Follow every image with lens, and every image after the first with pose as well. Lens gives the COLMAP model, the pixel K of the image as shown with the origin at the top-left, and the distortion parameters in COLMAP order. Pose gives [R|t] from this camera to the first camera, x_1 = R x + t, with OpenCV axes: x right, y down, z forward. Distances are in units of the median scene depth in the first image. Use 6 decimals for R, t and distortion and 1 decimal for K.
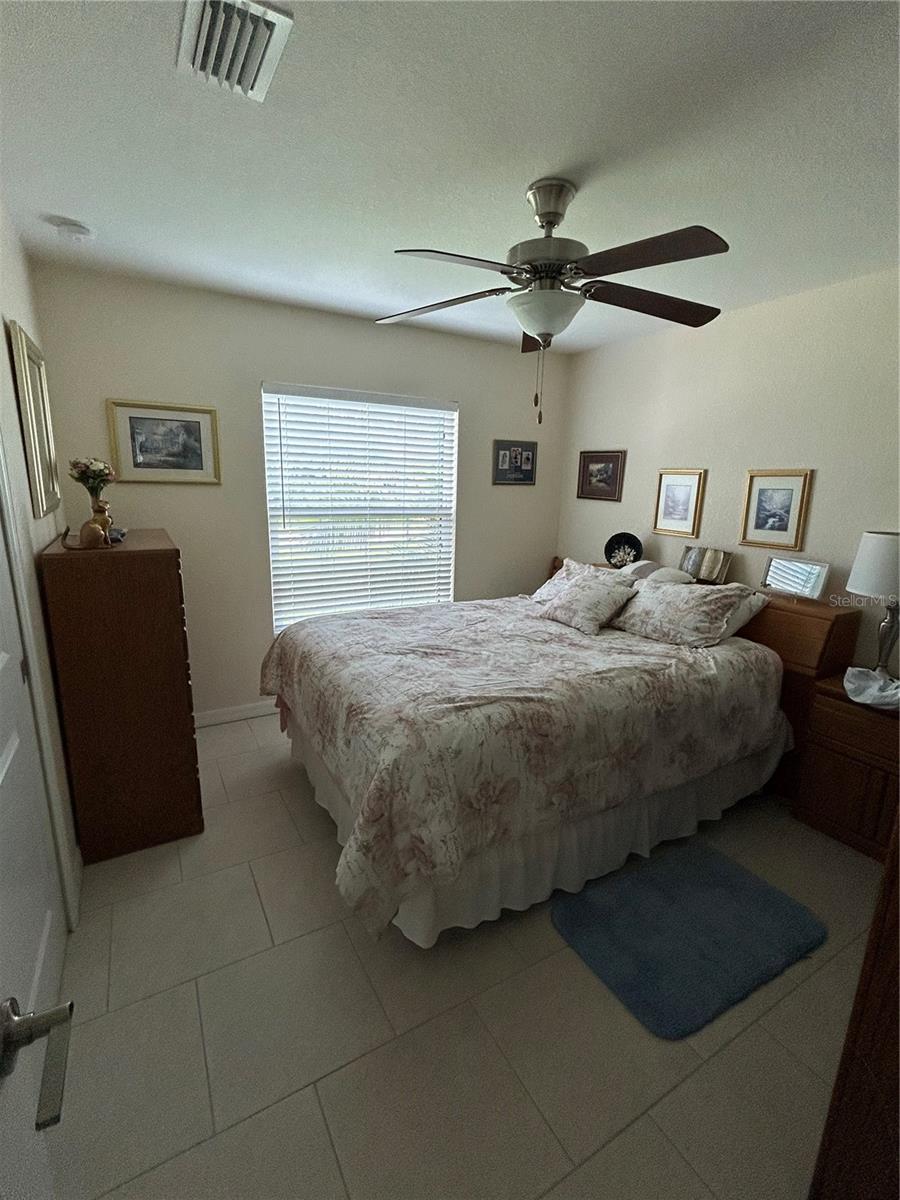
lens RADIAL K [[544.1, 0, 452.7], [0, 544.1, 597.3], [0, 0, 1]] dist [0.012443, 0.000516]
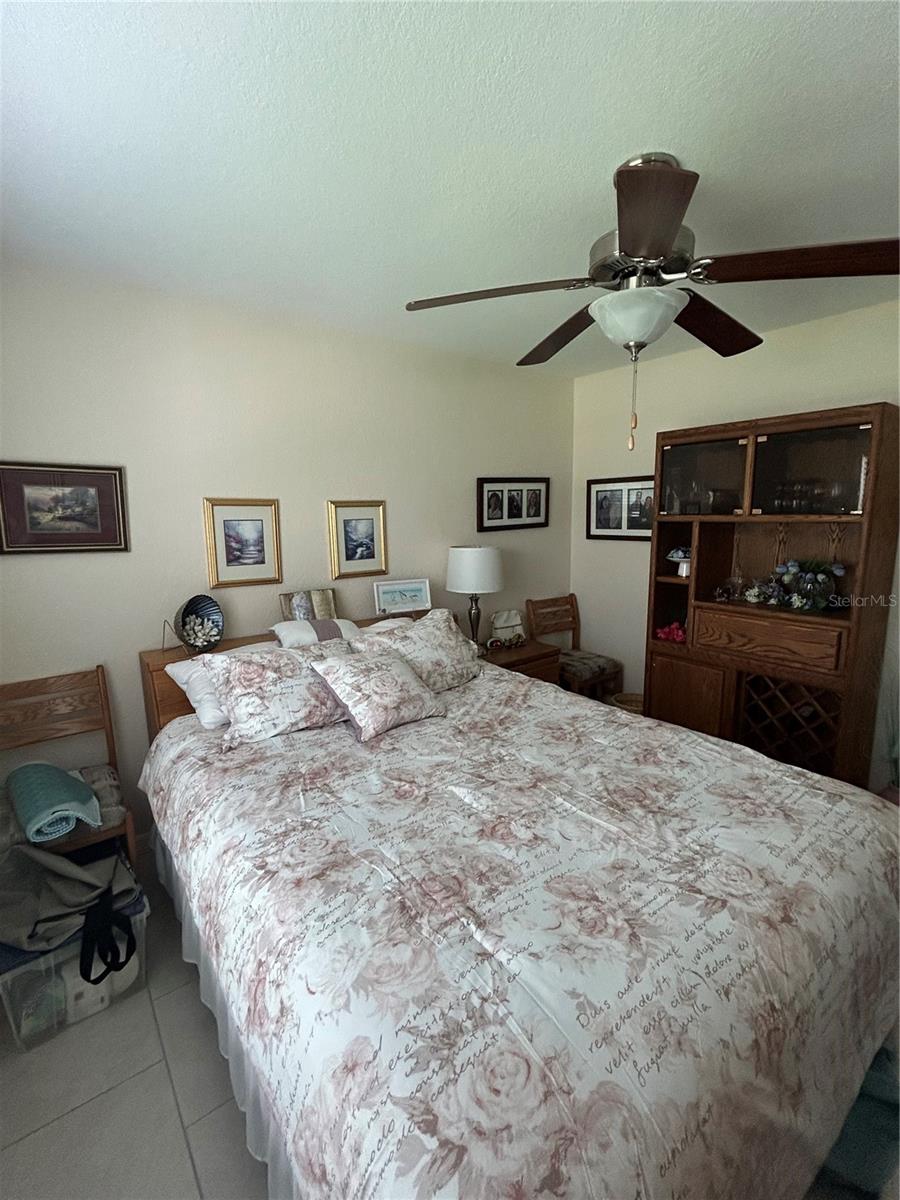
lens RADIAL K [[544.1, 0, 453.9], [0, 544.1, 597.9], [0, 0, 1]] dist [0.012443, 0.000516]
pose [[-0.142676, -0.180865, 0.973104, -0.437272], [0.217597, 0.953377, 0.209102, -0.229020], [-0.965554, 0.241578, -0.096668, 0.952099]]
